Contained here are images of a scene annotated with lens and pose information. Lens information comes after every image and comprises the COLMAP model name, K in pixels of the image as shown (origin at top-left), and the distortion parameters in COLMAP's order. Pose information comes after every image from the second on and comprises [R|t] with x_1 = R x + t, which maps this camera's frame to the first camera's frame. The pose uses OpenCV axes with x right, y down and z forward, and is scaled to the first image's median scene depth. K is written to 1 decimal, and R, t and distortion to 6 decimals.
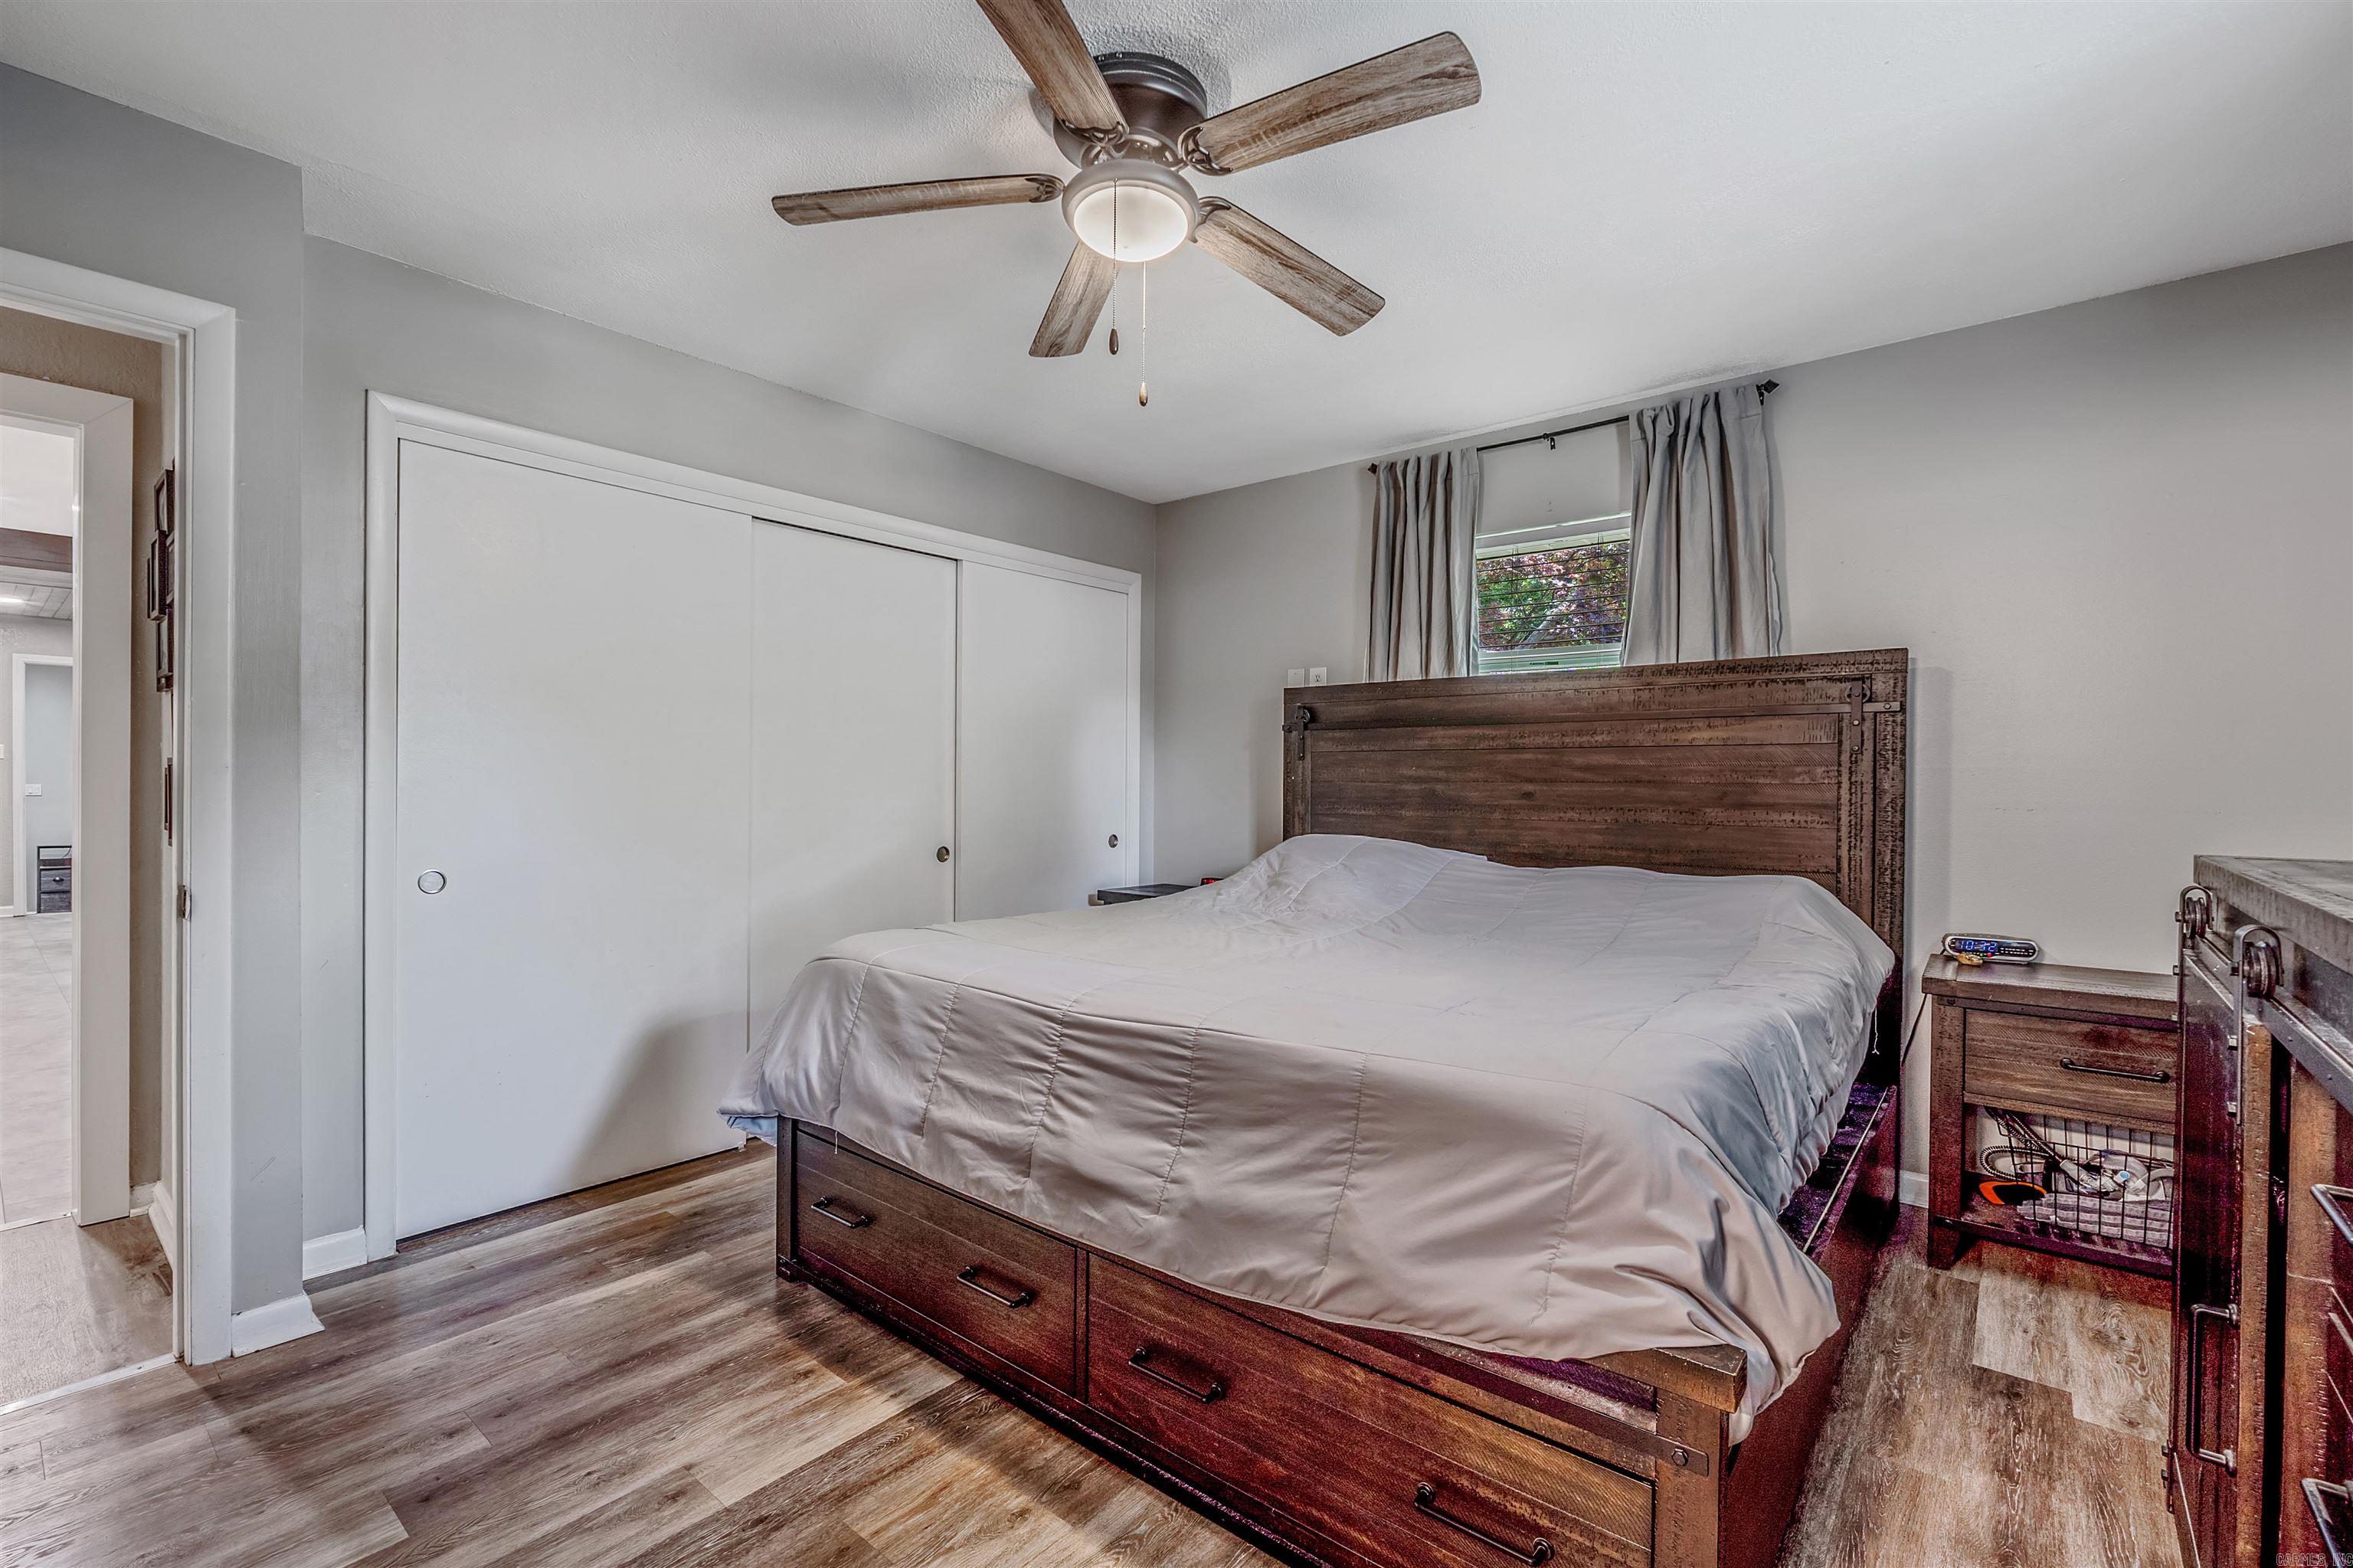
lens RADIAL K [[1023.5, 0, 1171.7], [0, 1023.5, 788.2], [0, 0, 1]] dist [0.000584, 0.000335]
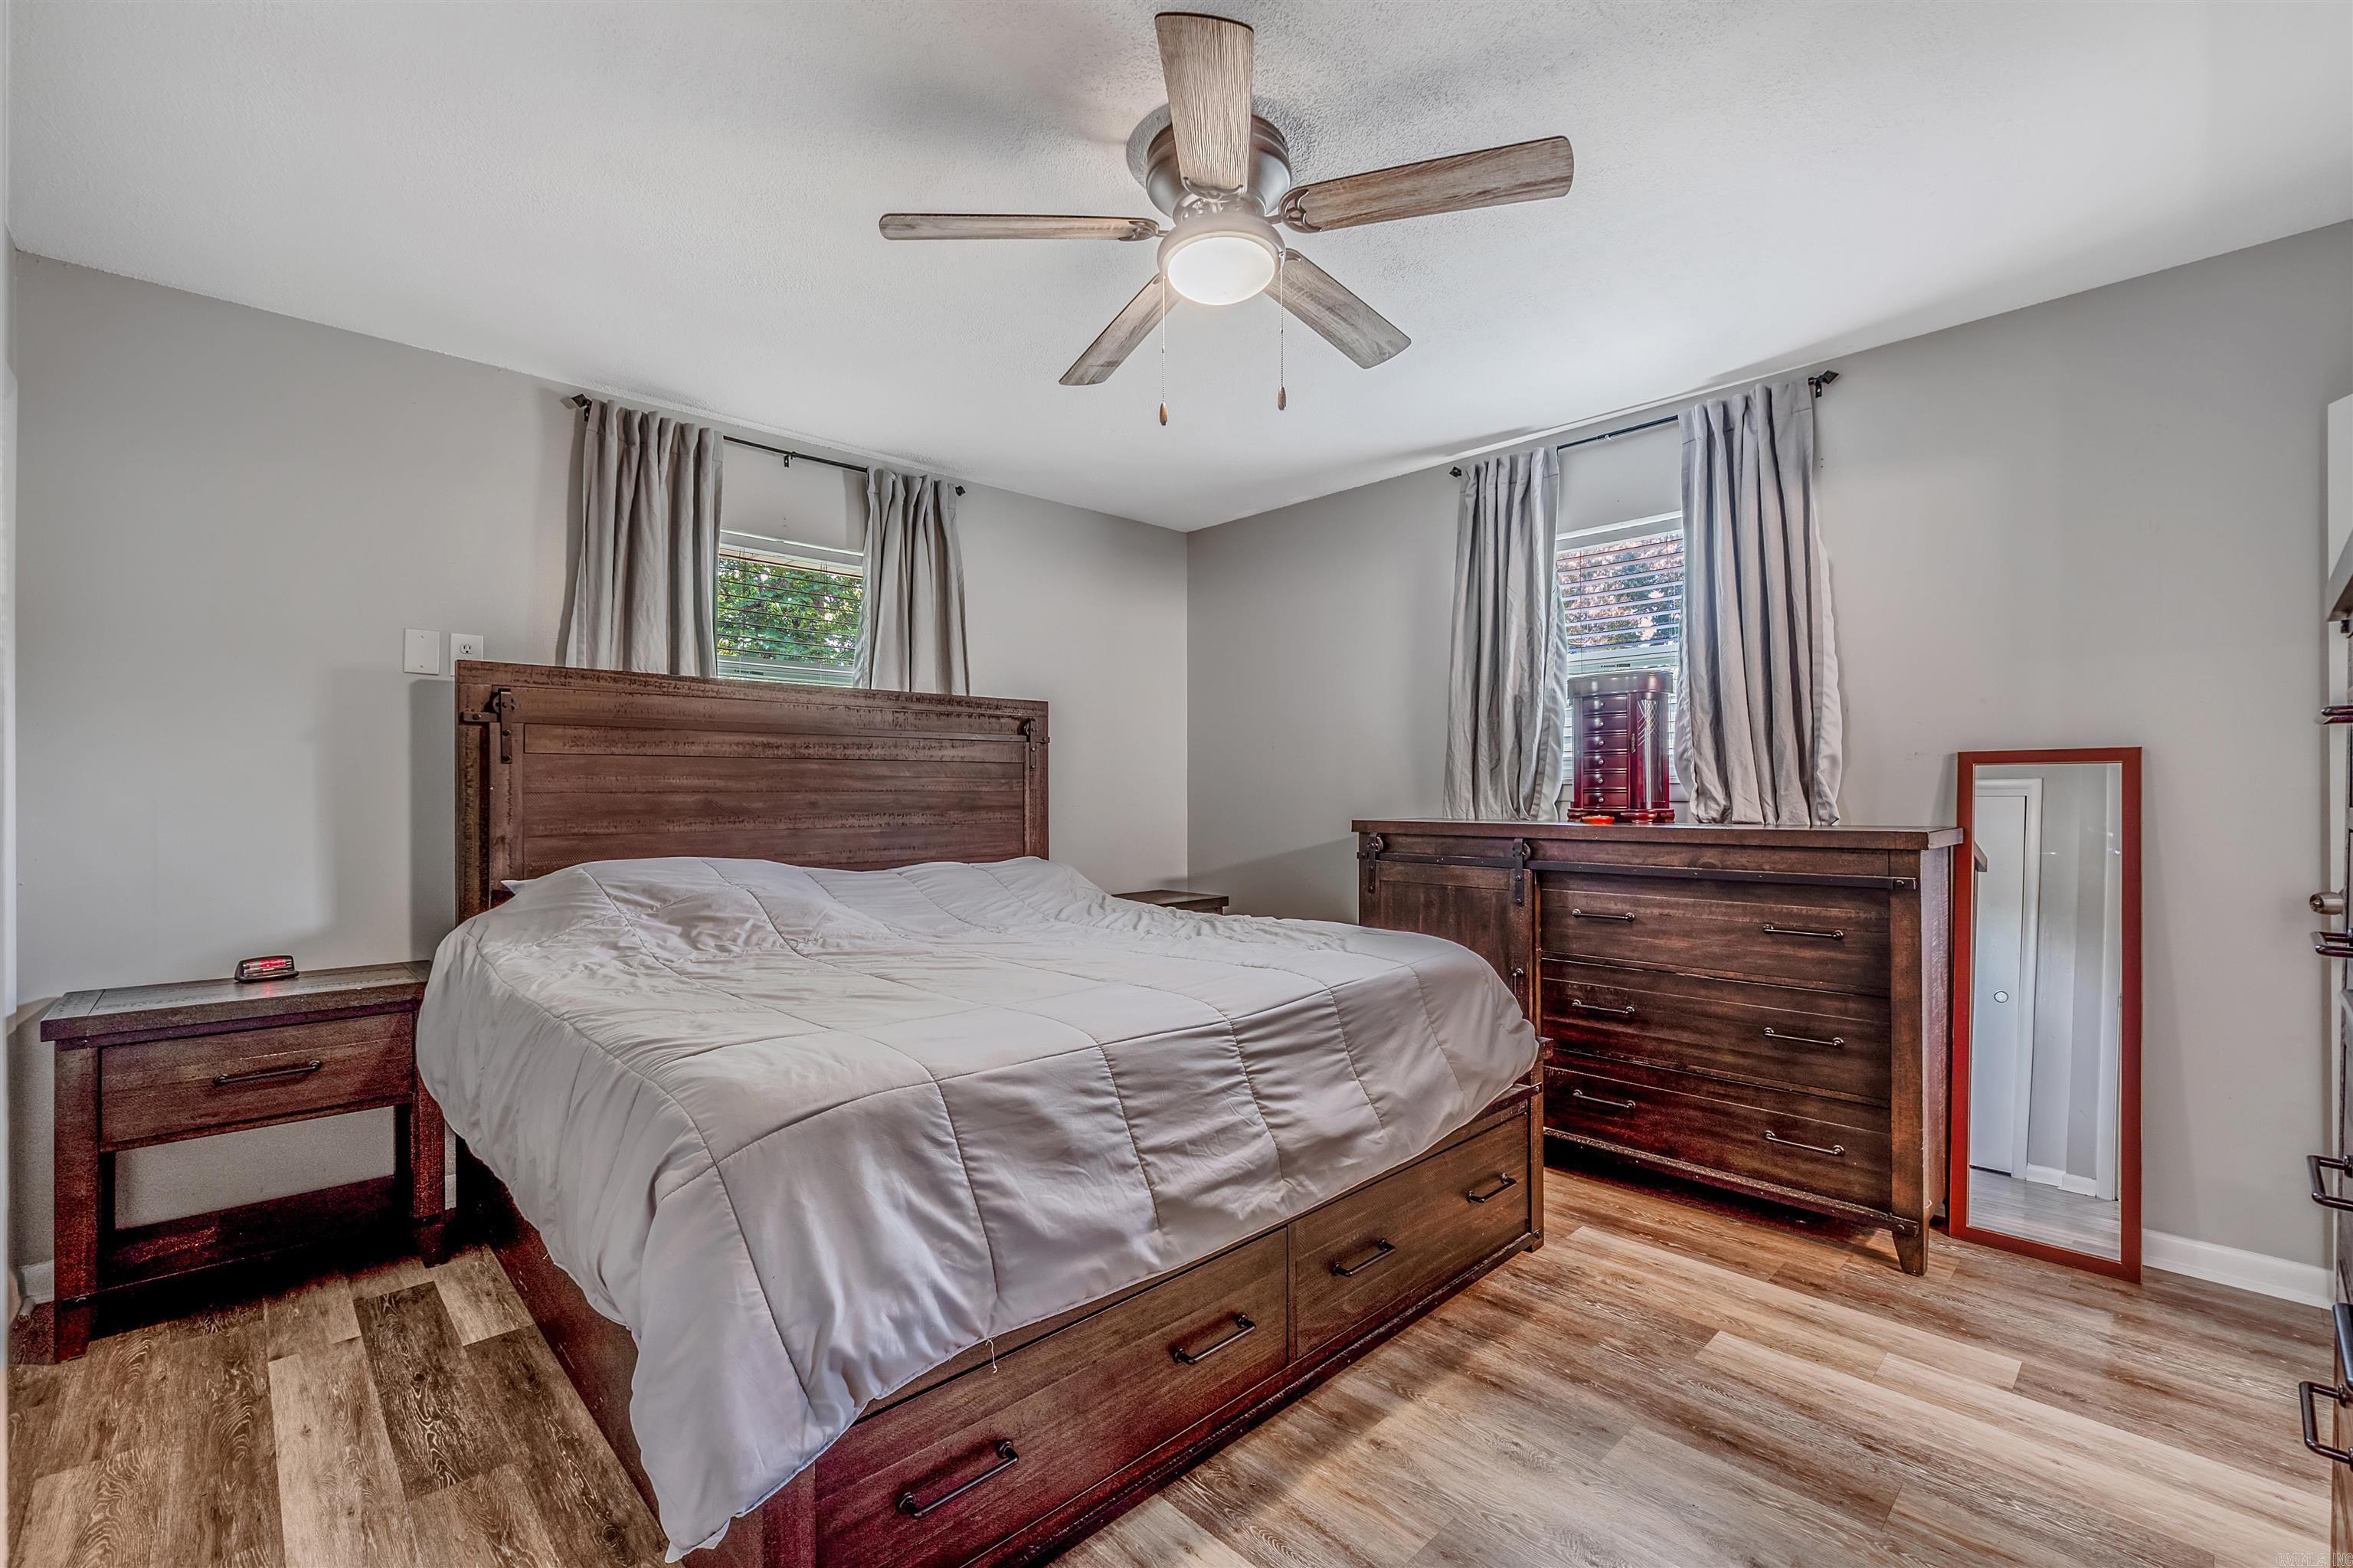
lens RADIAL K [[1023.5, 0, 1172.4], [0, 1023.5, 778.2], [0, 0, 1]] dist [0.000584, 0.000335]
pose [[0.105486, 0.005025, 0.994408, -0.744156], [0.011071, 0.999919, -0.006227, -0.010891], [-0.994359, 0.011666, 0.105422, 0.630174]]
